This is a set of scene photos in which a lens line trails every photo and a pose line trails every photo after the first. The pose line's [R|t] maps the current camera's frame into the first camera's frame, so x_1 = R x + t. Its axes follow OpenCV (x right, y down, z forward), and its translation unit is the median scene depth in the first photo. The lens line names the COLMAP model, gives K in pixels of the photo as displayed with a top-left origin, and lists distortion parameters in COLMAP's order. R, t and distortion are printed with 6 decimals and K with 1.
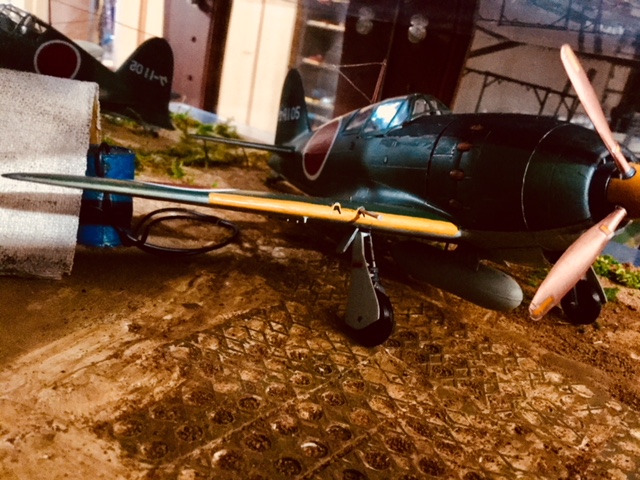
lens RADIAL K [[587.2, 0, 319.8], [0, 587.2, 239.2], [0, 0, 1]] dist [0.022023, -0.028040]
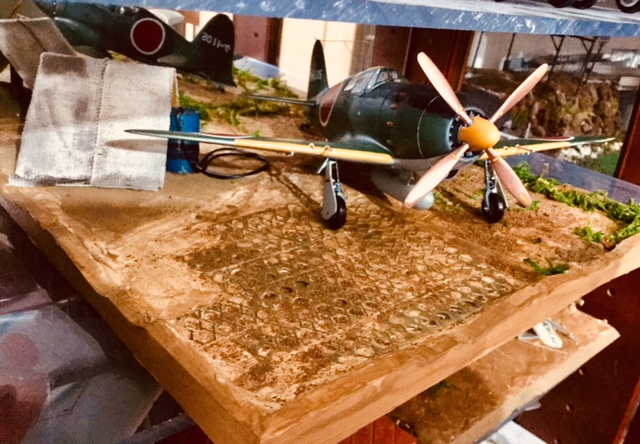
lens RADIAL K [[591.0, 0, 320.8], [0, 591.0, 221.8], [0, 0, 1]] dist [0.042291, 0.000000]
pose [[0.990252, 0.002088, -0.139273, 0.278670], [0.008288, 0.997233, 0.073879, 0.035292], [0.139041, -0.074313, 0.987494, -0.659219]]
